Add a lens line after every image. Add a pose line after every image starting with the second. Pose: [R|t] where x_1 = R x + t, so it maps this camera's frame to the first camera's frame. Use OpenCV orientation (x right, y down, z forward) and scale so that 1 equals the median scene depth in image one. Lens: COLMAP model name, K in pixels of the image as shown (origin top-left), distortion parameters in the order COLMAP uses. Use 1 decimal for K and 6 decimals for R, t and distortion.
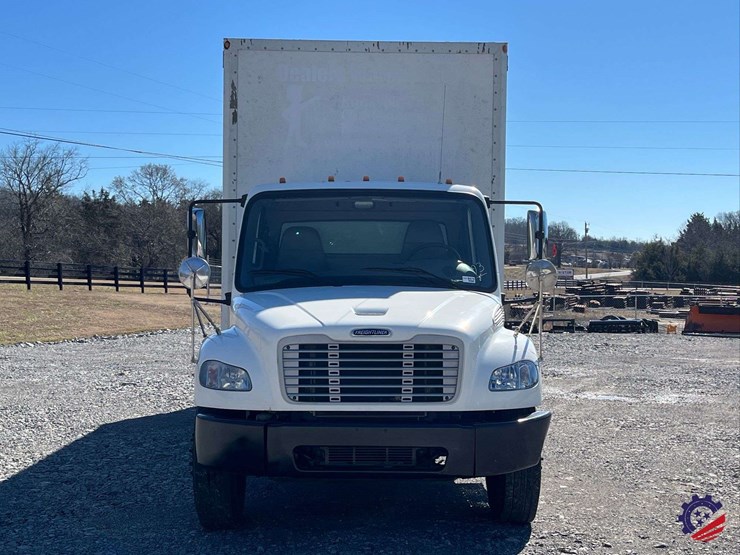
lens RADIAL K [[936.2, 0, 370.0], [0, 936.2, 277.5], [0, 0, 1]] dist [0.085317, -0.023513]
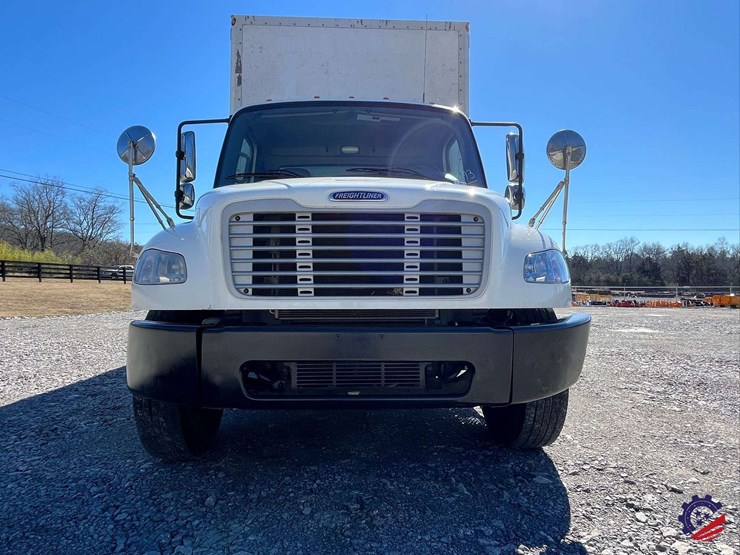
lens RADIAL K [[452.0, 0, 357.4], [0, 452.0, 268.5], [0, 0, 1]] dist [-0.004900, -0.001192]
pose [[0.999971, -0.006827, 0.003282, -0.000848], [0.006929, 0.999456, -0.032241, 0.122047], [-0.003060, 0.032263, 0.999475, 0.662969]]
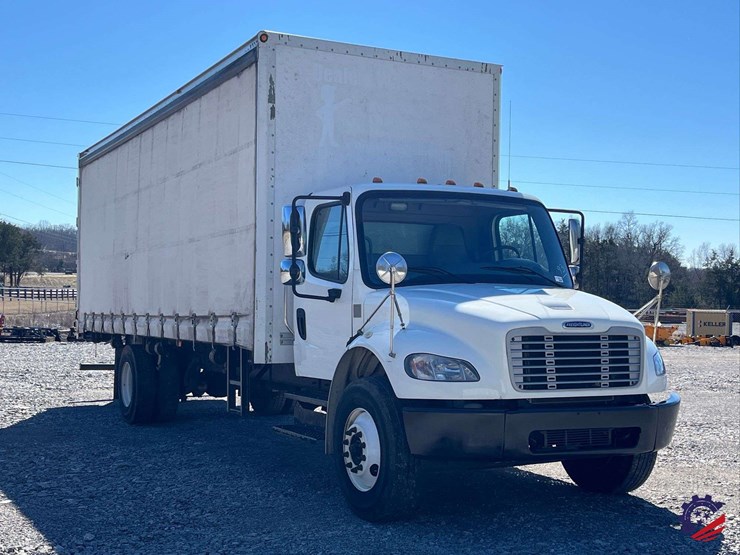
lens RADIAL K [[936.2, 0, 370.0], [0, 936.2, 277.5], [0, 0, 1]] dist [0.085317, -0.023513]
pose [[0.915210, 0.014368, 0.402721, -0.659439], [-0.010795, 0.999880, -0.011140, 0.018089], [-0.402832, 0.005848, 0.915255, 0.090449]]
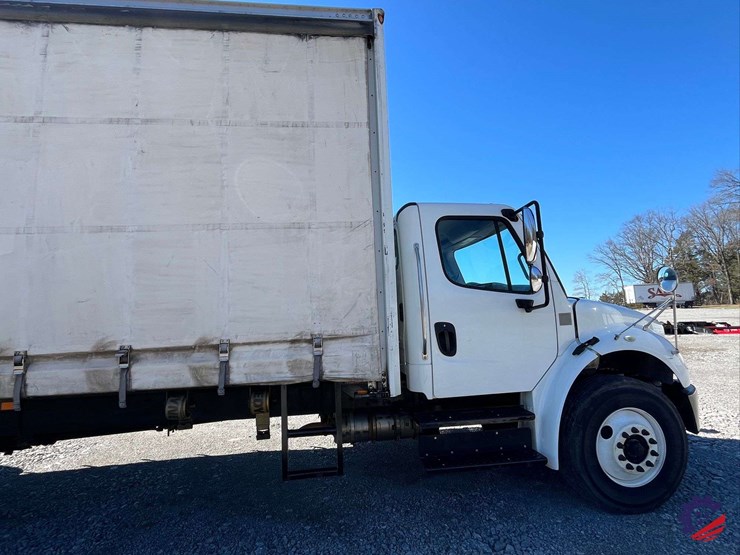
lens RADIAL K [[452.0, 0, 357.4], [0, 452.0, 268.5], [0, 0, 1]] dist [-0.004900, -0.001192]
pose [[-0.057359, 0.122540, 0.990805, -0.797319], [0.018894, 0.992394, -0.121643, 0.048402], [-0.998175, 0.011743, -0.059238, 1.564241]]
